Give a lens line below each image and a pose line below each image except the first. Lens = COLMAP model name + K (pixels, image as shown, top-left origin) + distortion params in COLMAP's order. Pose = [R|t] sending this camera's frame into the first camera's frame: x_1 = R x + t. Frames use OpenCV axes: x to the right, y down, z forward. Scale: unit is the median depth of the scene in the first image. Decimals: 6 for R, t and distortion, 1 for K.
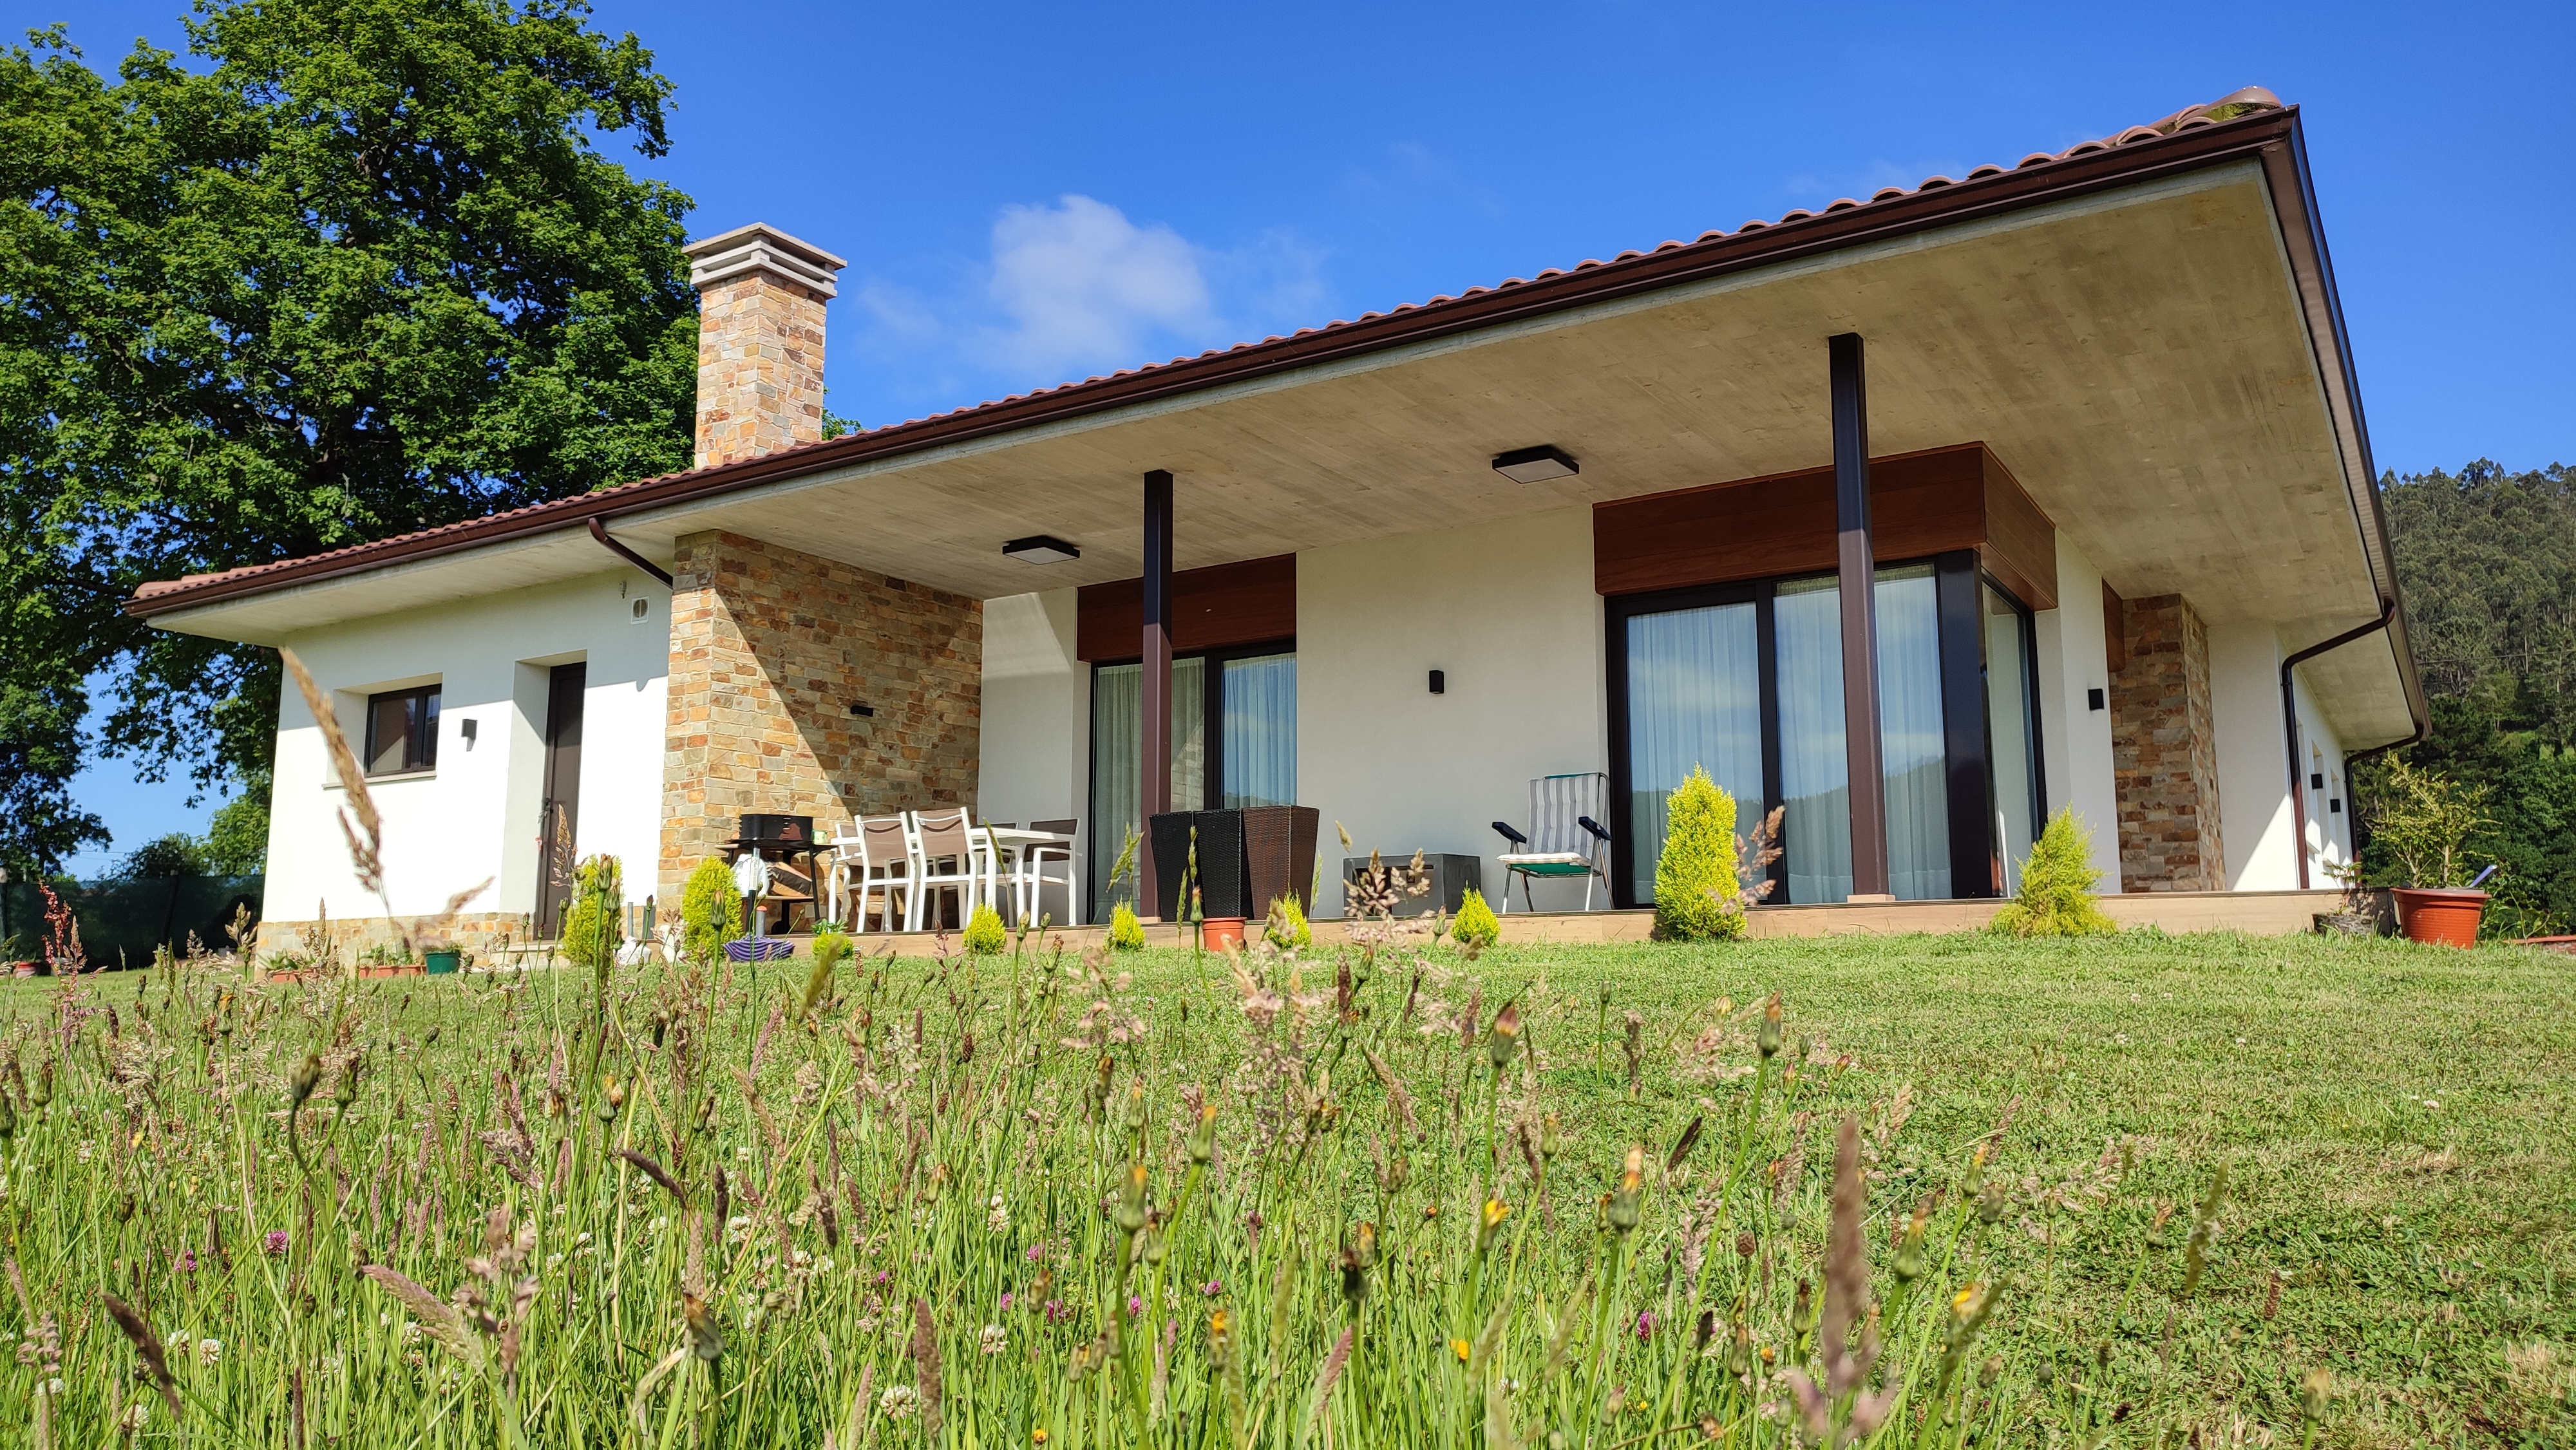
lens RADIAL K [[1853.0, 0, 1288.0], [0, 1853.0, 725.0], [0, 0, 1]] dist [0.022529, -0.006290]
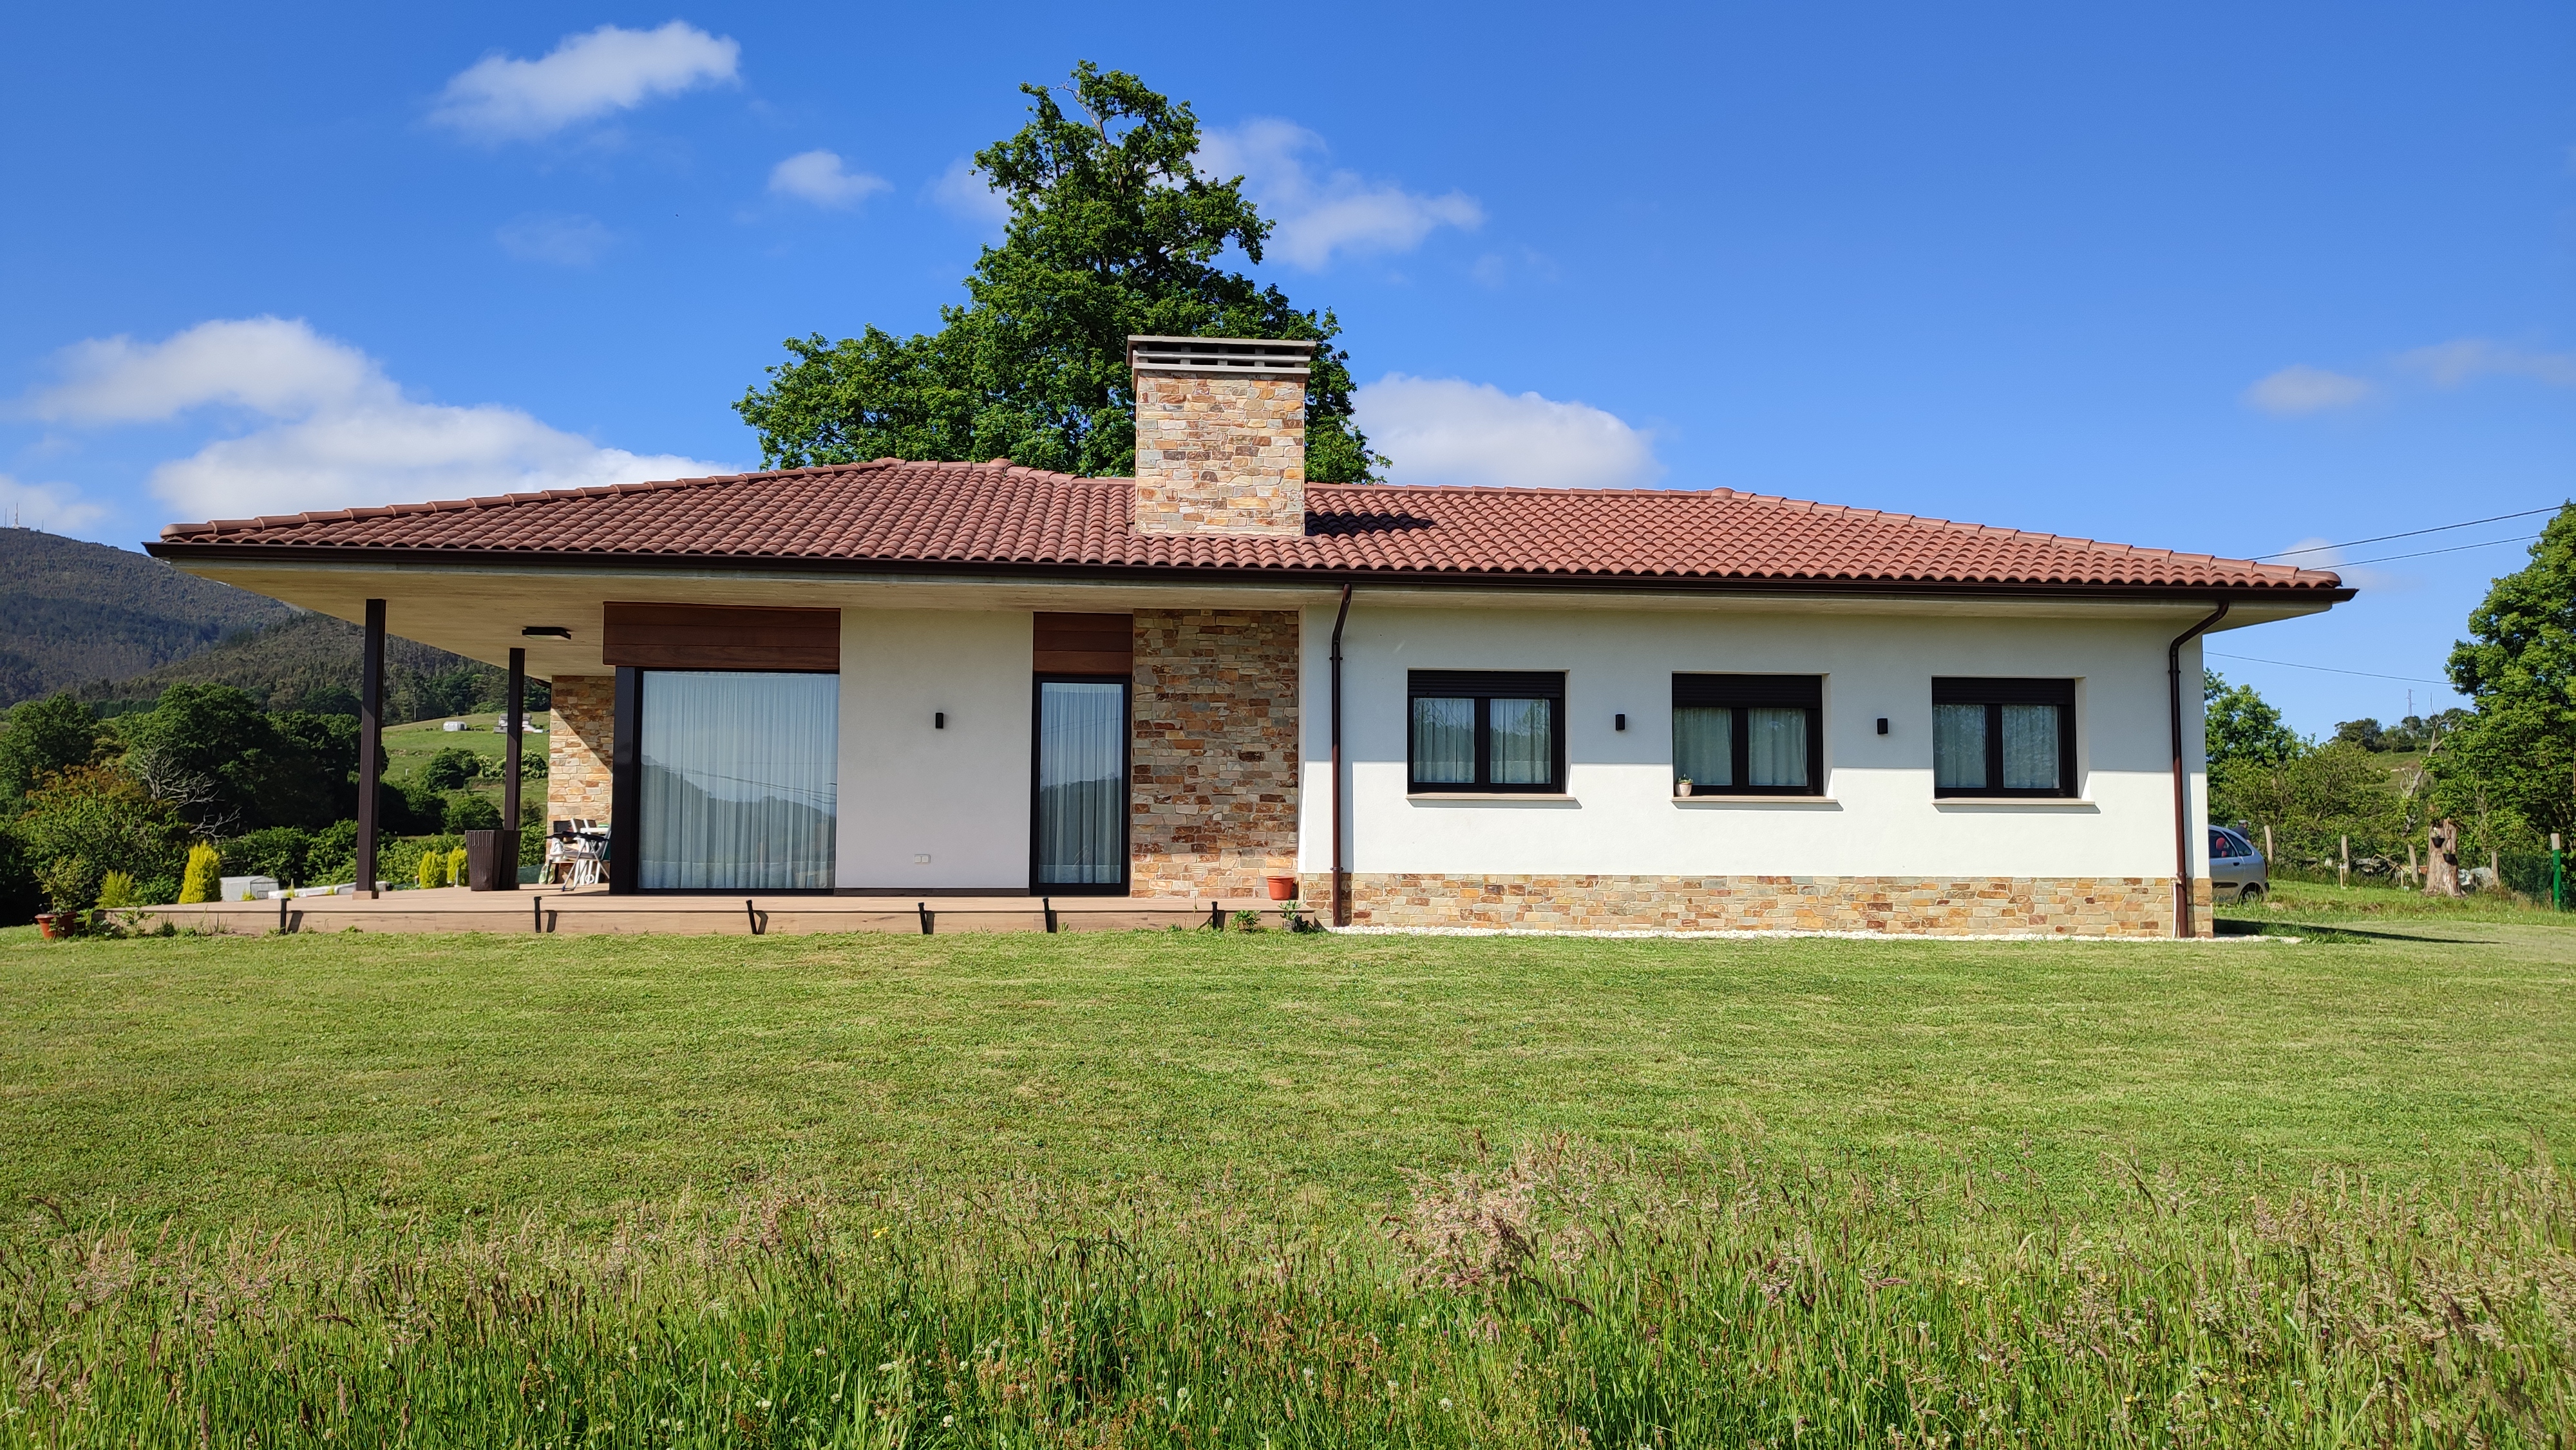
lens RADIAL K [[1838.0, 0, 1288.0], [0, 1838.0, 725.0], [0, 0, 1]] dist [0.048887, -0.054862]
pose [[0.617725, -0.048143, -0.784919, 1.527491], [0.112325, 0.993292, 0.027475, -0.017300], [0.778331, -0.105138, 0.618988, 0.343181]]
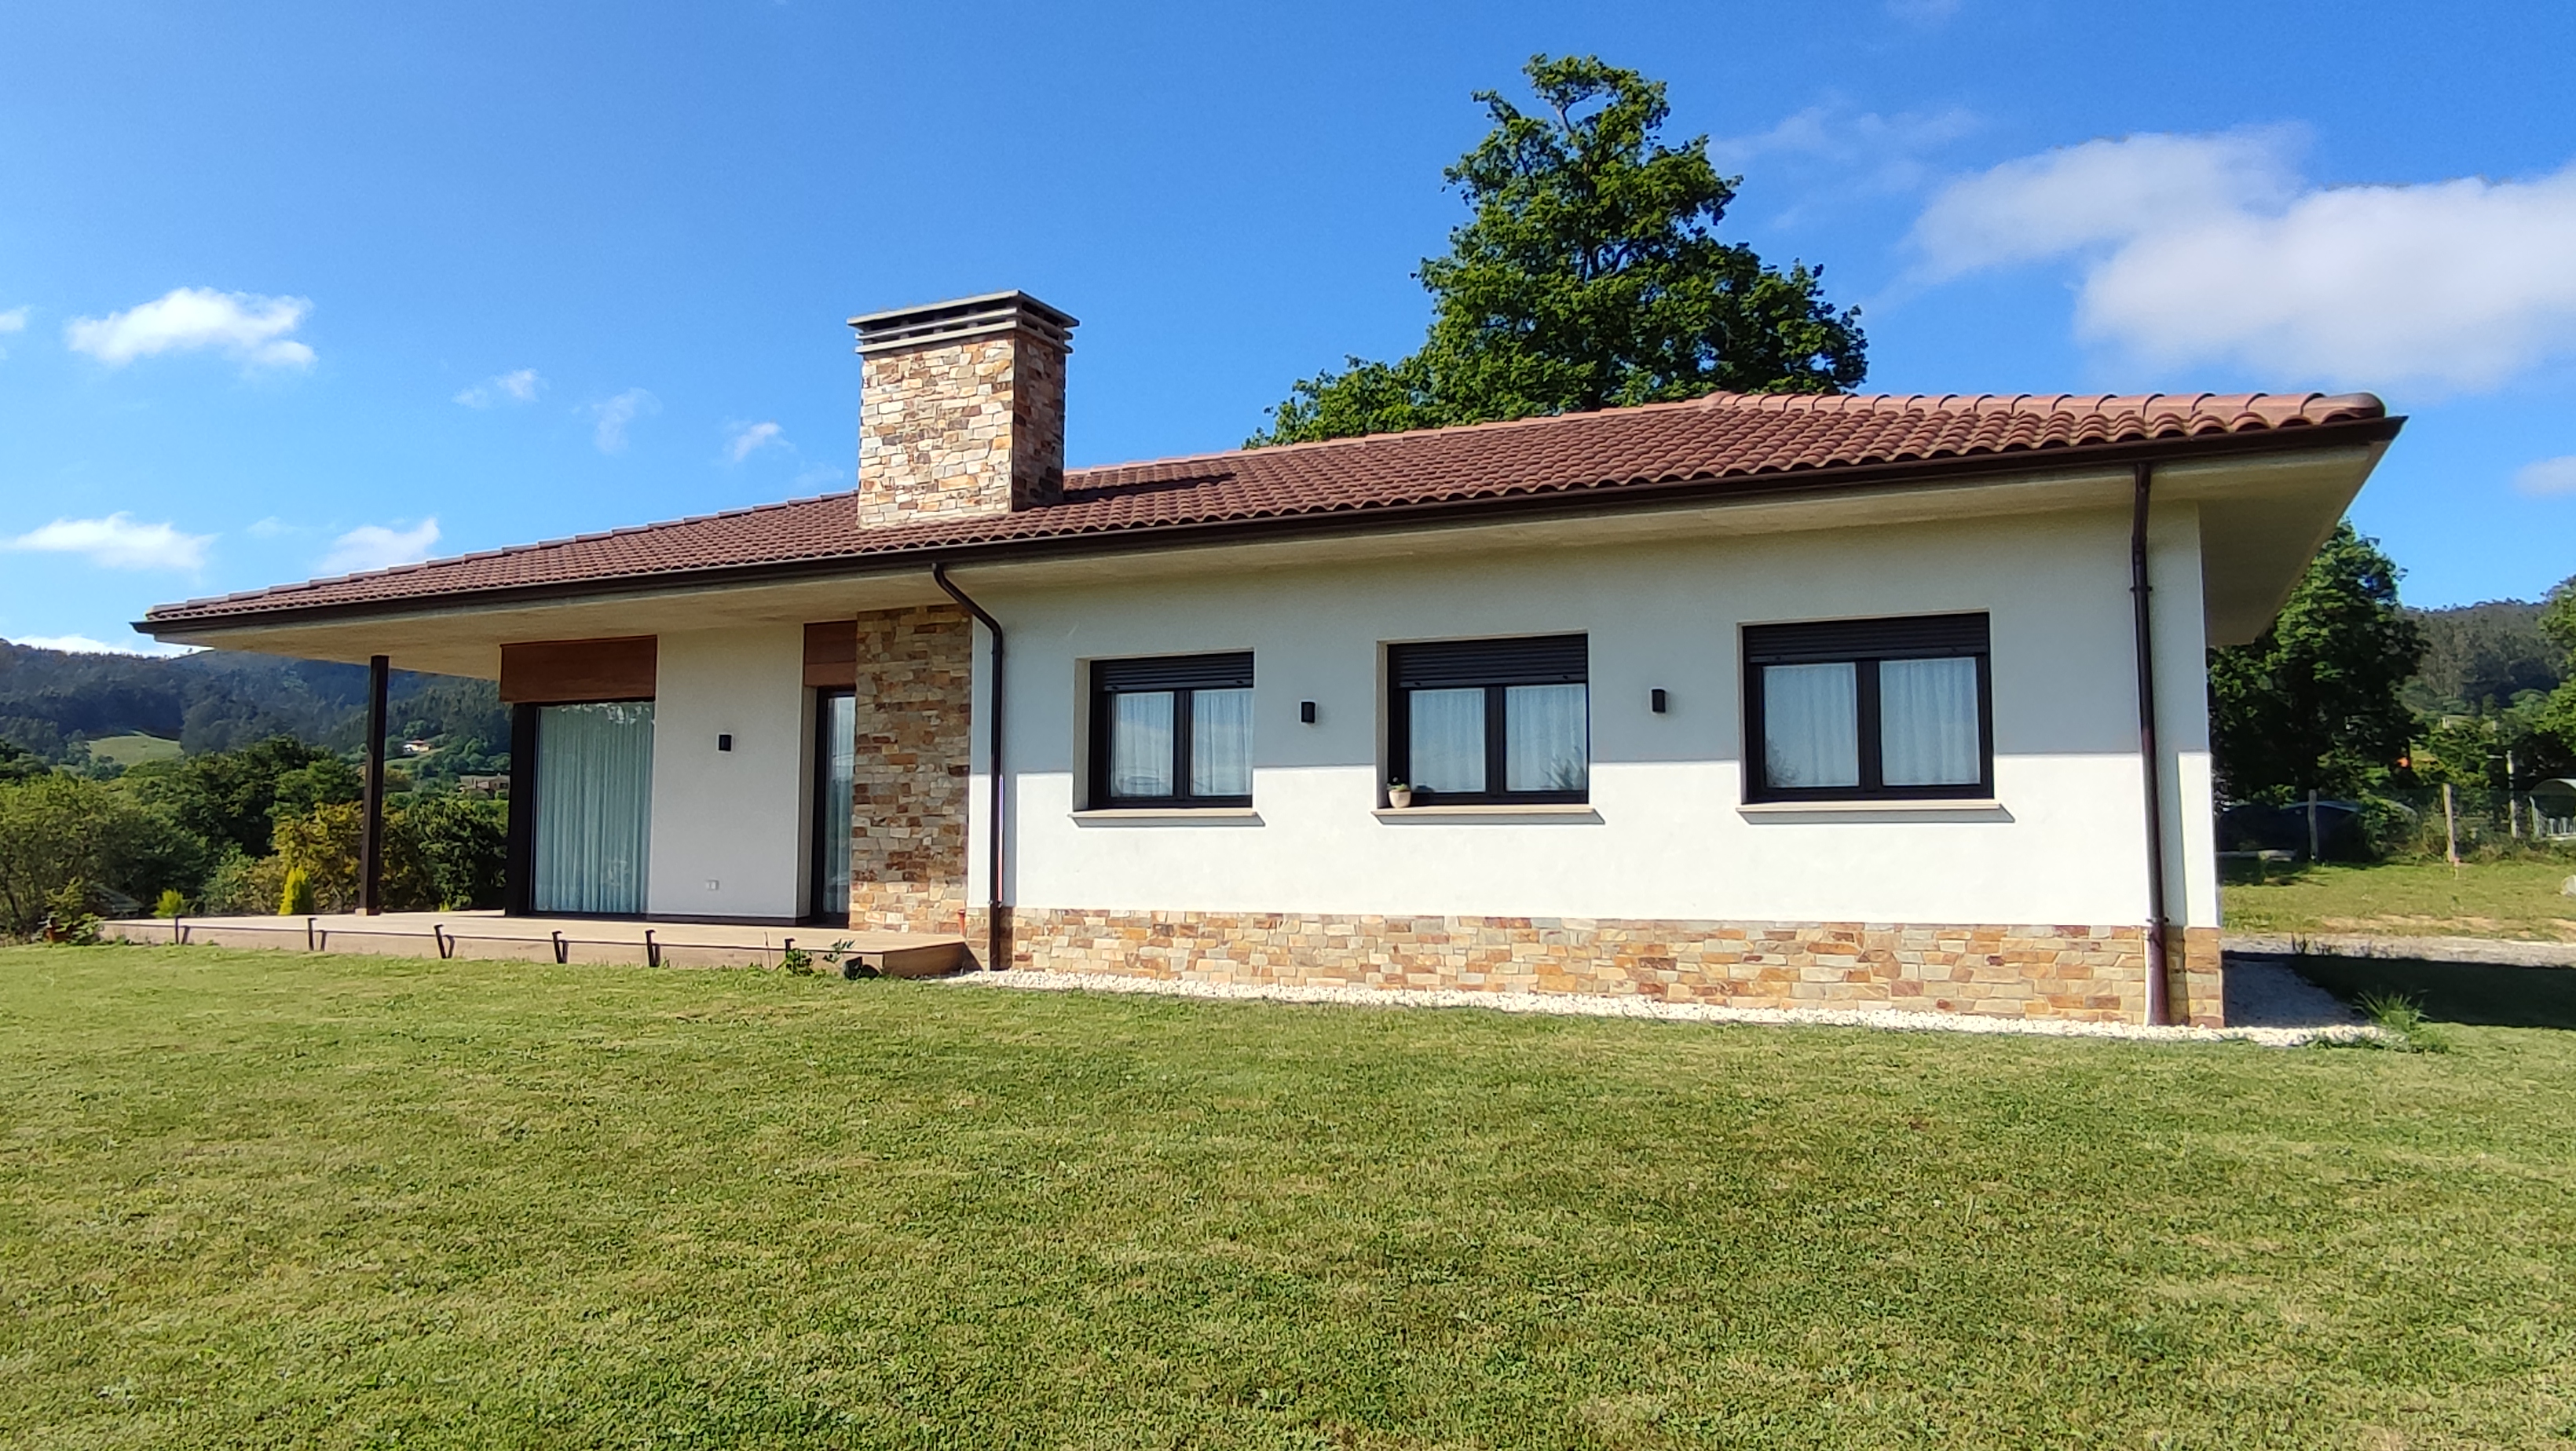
lens RADIAL K [[1759.8, 0, 1278.6], [0, 1759.8, 687.7], [0, 0, 1]] dist [-0.067911, 0.103344]
pose [[0.122928, -0.097229, -0.987641, 1.583325], [0.144653, 0.986316, -0.079094, 0.095322], [0.981817, -0.133142, 0.135311, 1.139619]]
